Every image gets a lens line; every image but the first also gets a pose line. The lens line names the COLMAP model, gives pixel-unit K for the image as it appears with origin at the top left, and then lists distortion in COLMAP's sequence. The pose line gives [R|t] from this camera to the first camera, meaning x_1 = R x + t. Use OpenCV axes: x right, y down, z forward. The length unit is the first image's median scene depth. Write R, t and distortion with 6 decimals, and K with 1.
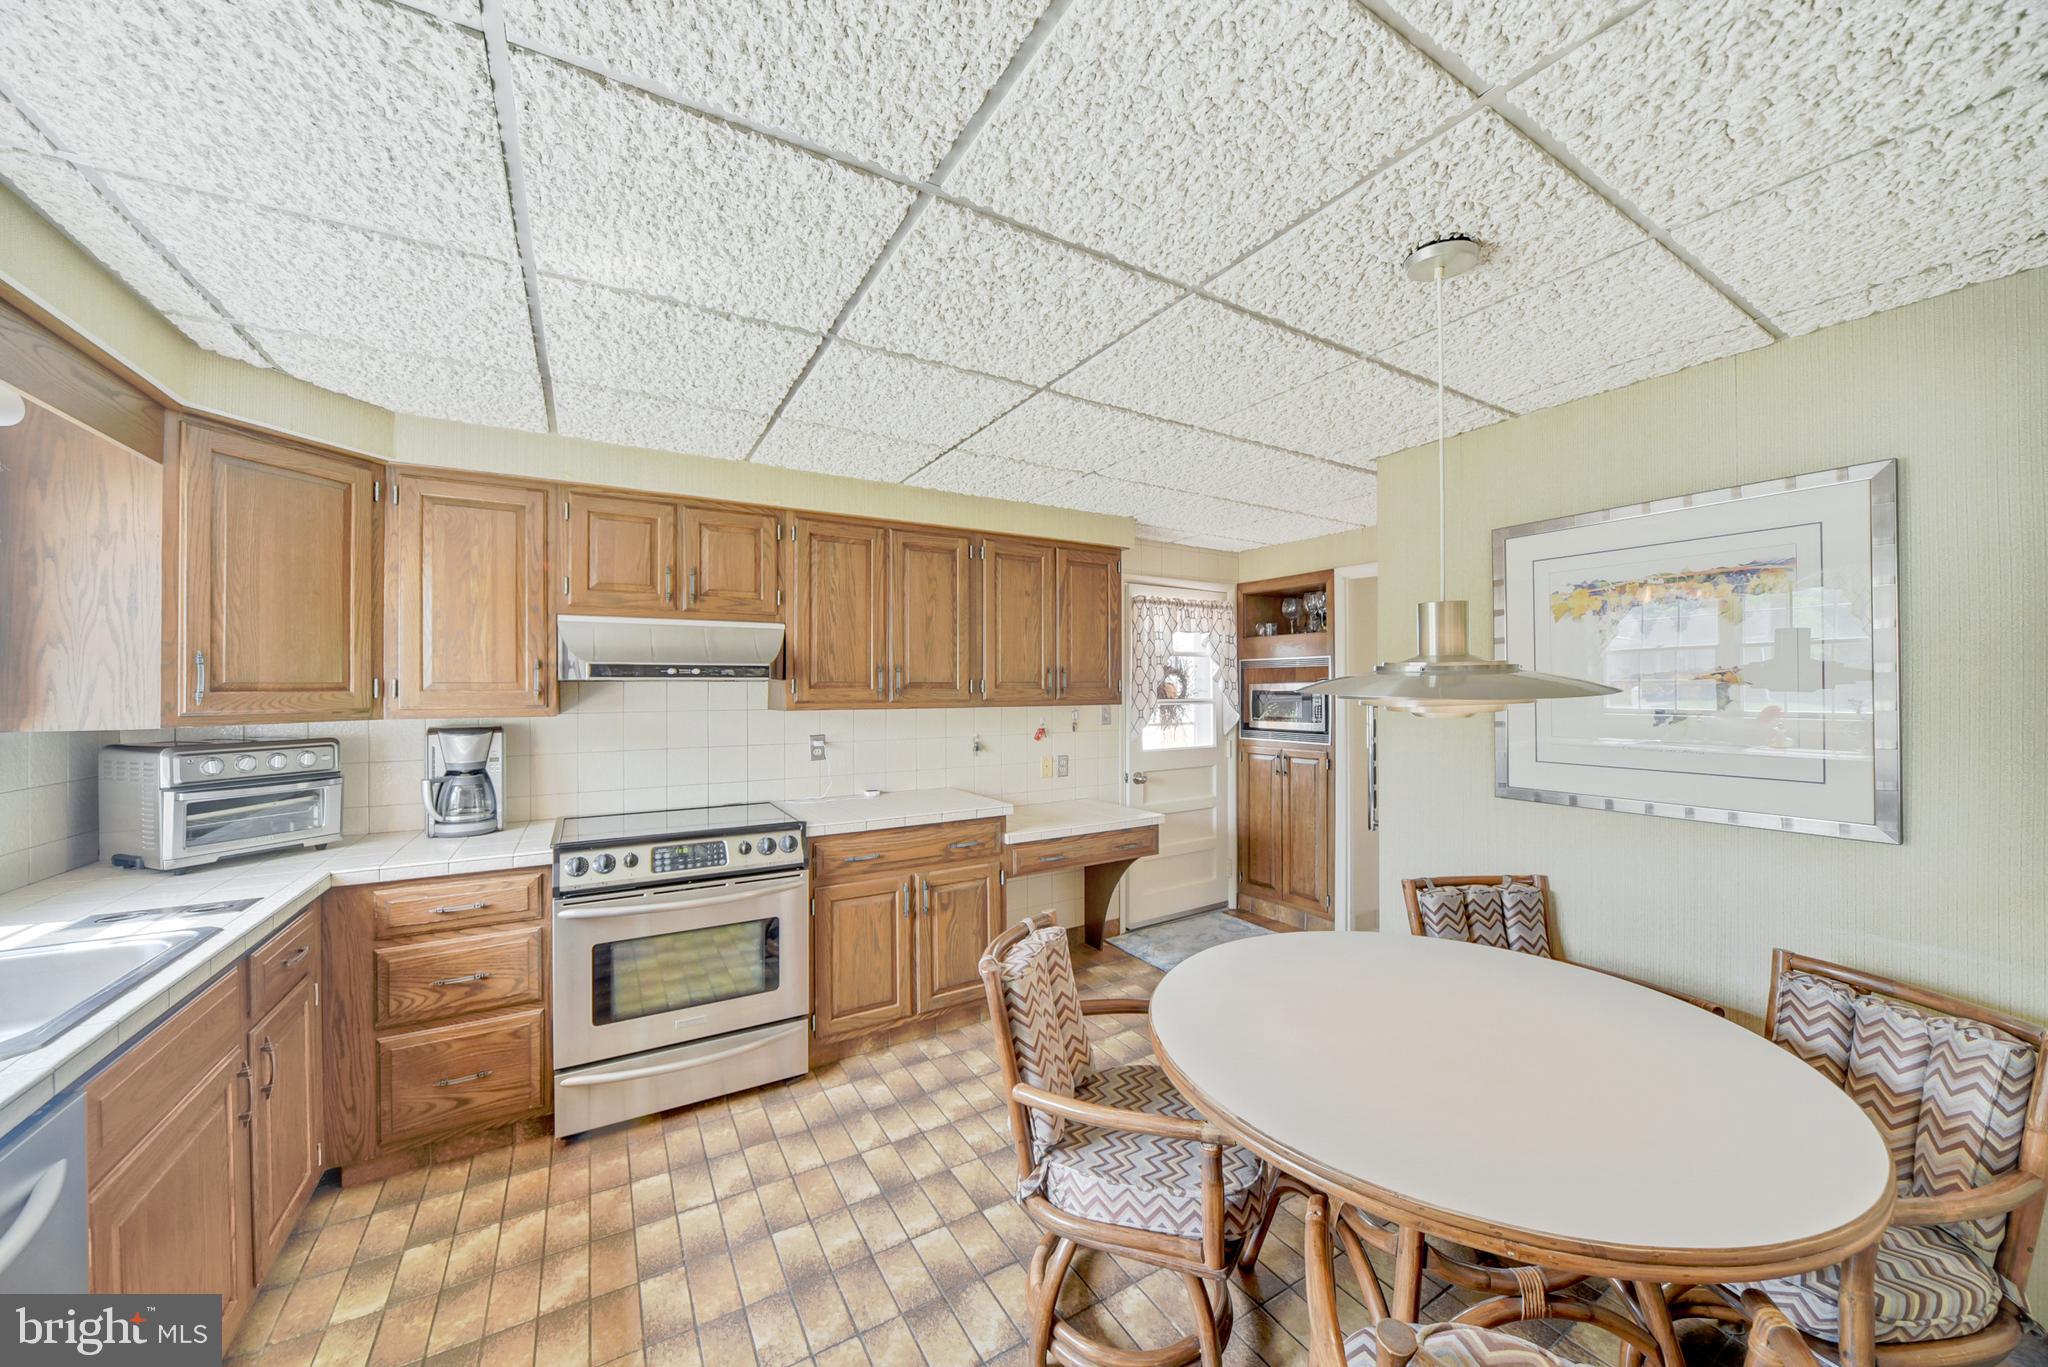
lens RADIAL K [[720.7, 0, 1020.8], [0, 720.7, 689.8], [0, 0, 1]] dist [-0.010467, 0.000833]
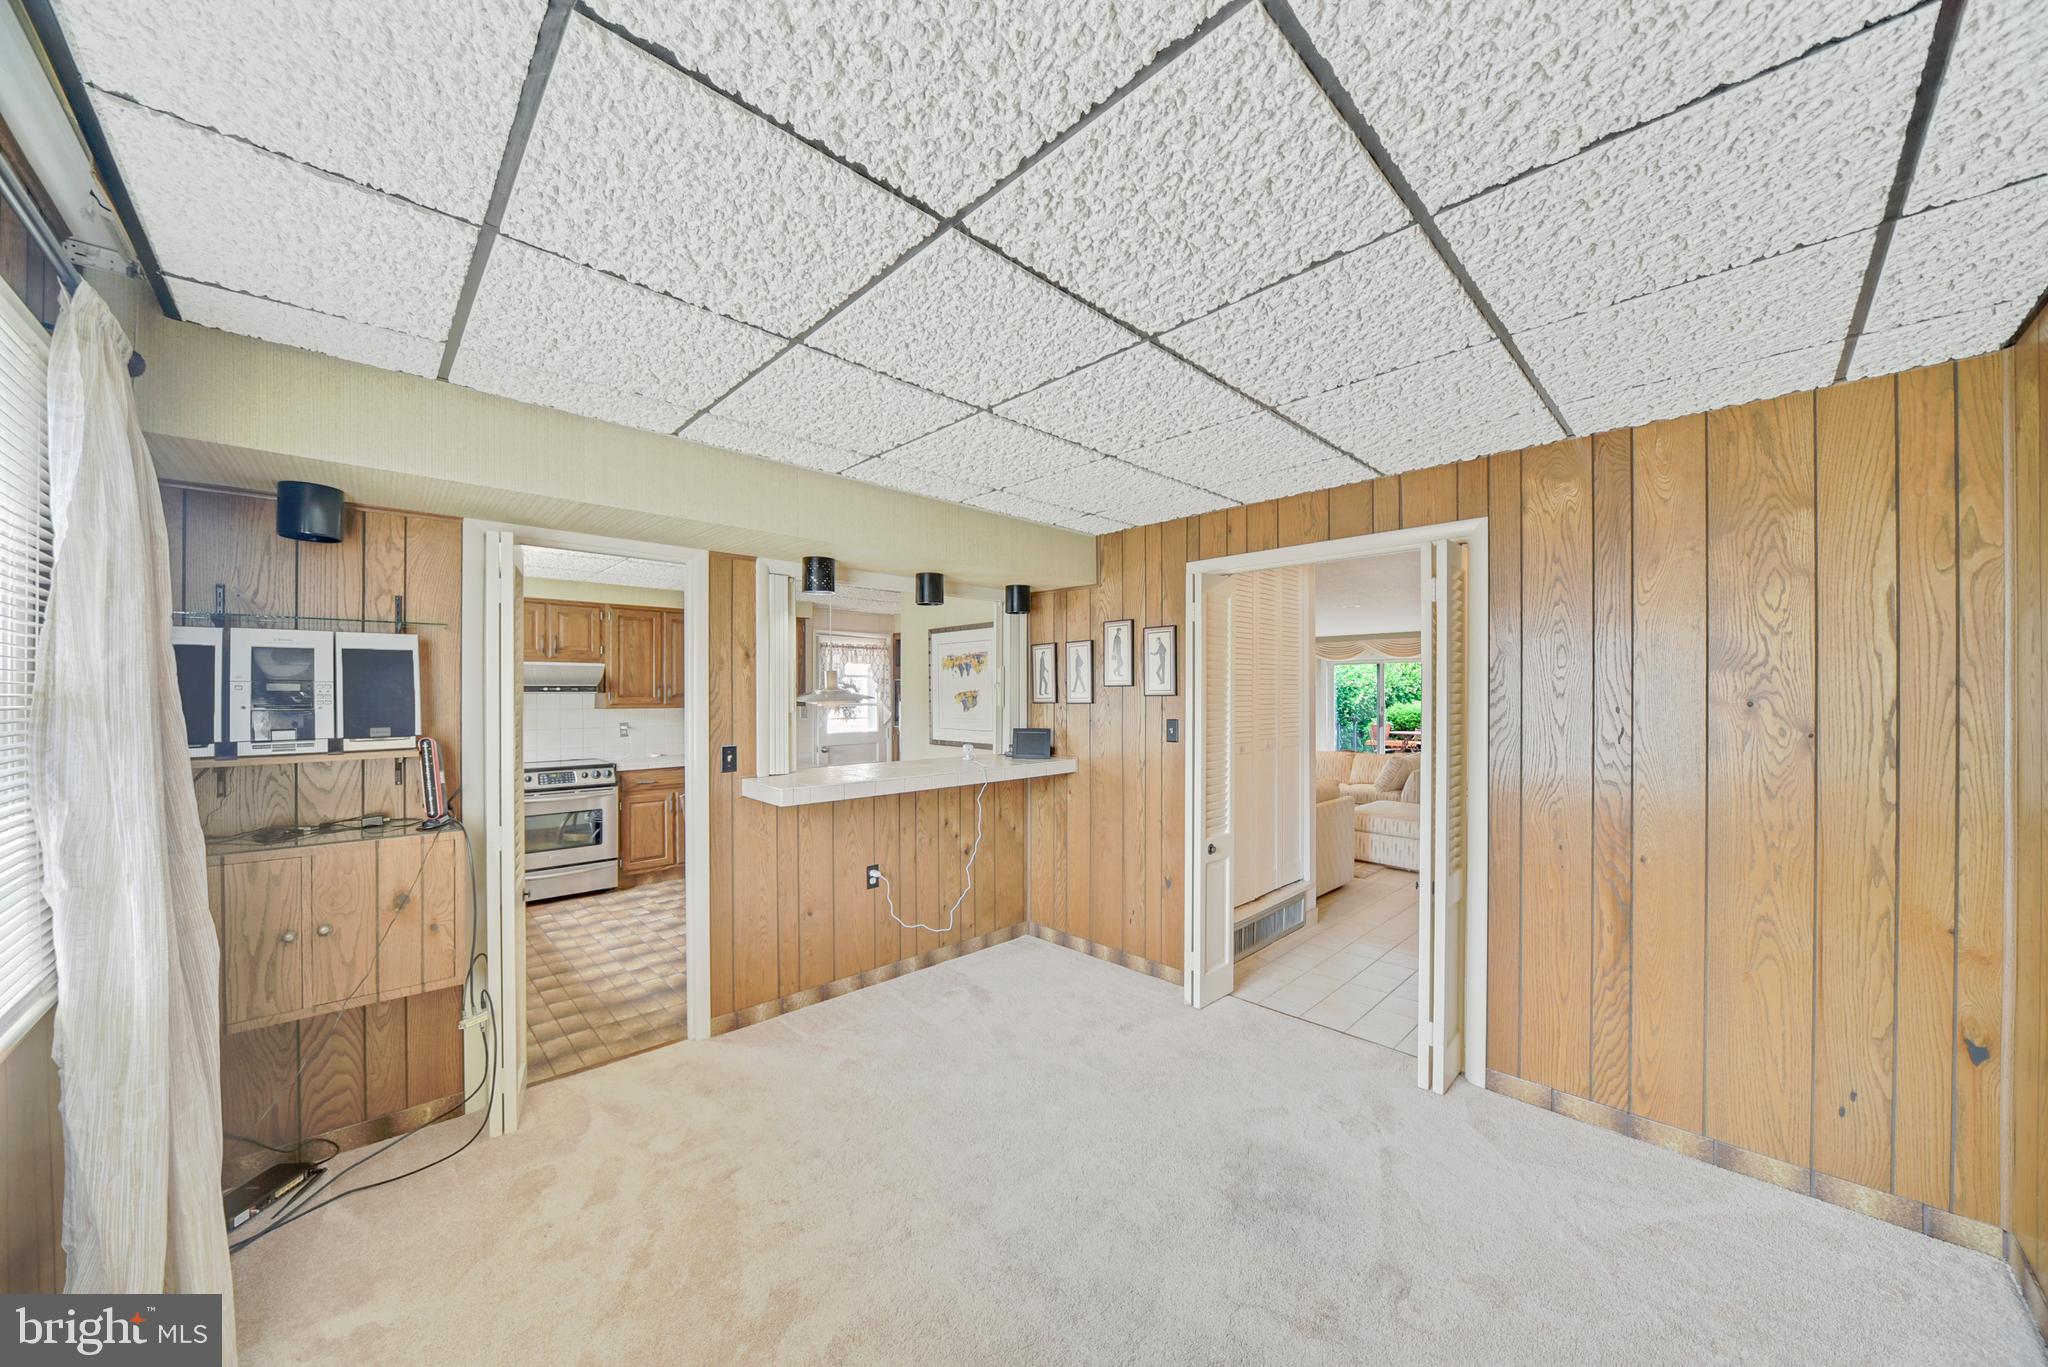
lens RADIAL K [[720.7, 0, 985.9], [0, 720.7, 696.2], [0, 0, 1]] dist [-0.010467, 0.000833]
pose [[0.983692, 0.000727, 0.179860, 0.357812], [-0.001179, 0.999996, 0.002404, -0.011010], [-0.179857, -0.002577, 0.983689, -1.166625]]
